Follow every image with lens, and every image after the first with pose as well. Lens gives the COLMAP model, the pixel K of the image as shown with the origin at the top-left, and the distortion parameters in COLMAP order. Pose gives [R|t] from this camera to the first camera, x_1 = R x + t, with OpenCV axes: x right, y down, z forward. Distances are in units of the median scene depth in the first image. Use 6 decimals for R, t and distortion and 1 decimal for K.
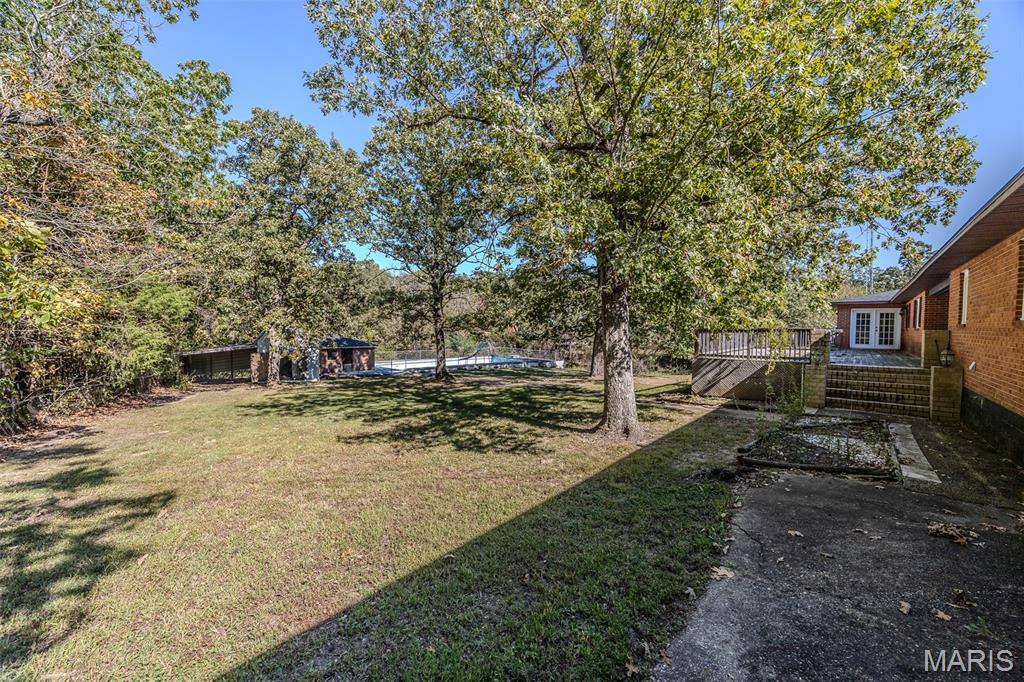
lens RADIAL K [[392.9, 0, 511.0], [0, 392.9, 339.5], [0, 0, 1]] dist [0.008867, -0.000698]
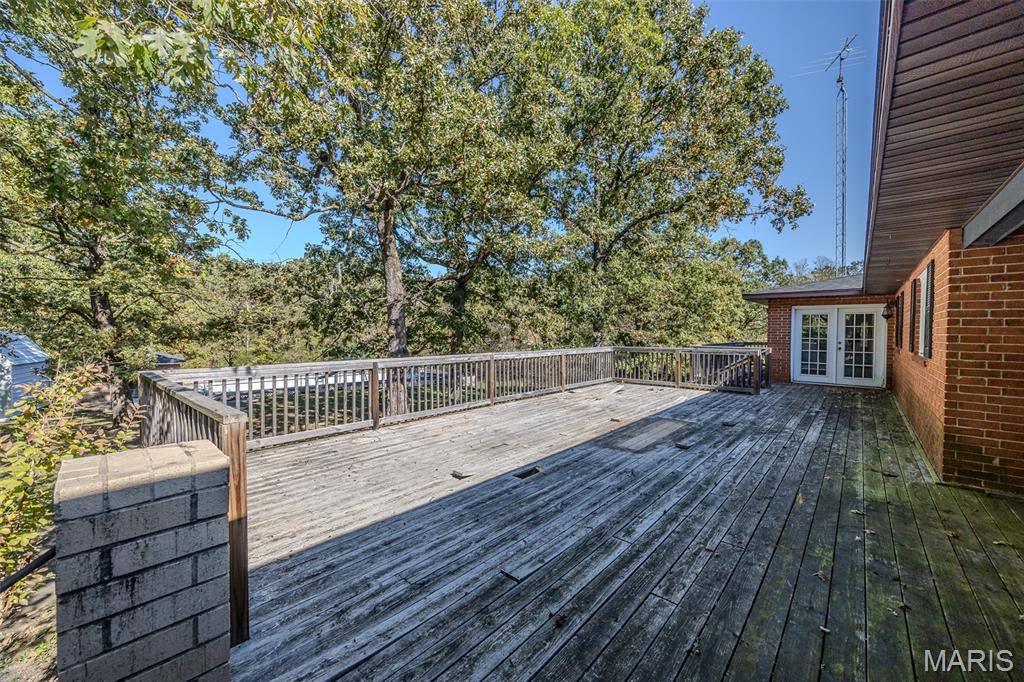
lens RADIAL K [[392.9, 0, 512.3], [0, 392.9, 342.0], [0, 0, 1]] dist [0.008867, -0.000698]
pose [[0.999985, -0.005028, -0.002062, 0.509610], [0.005026, 0.999987, -0.000817, -0.033346], [0.002066, 0.000807, 0.999998, 0.496804]]
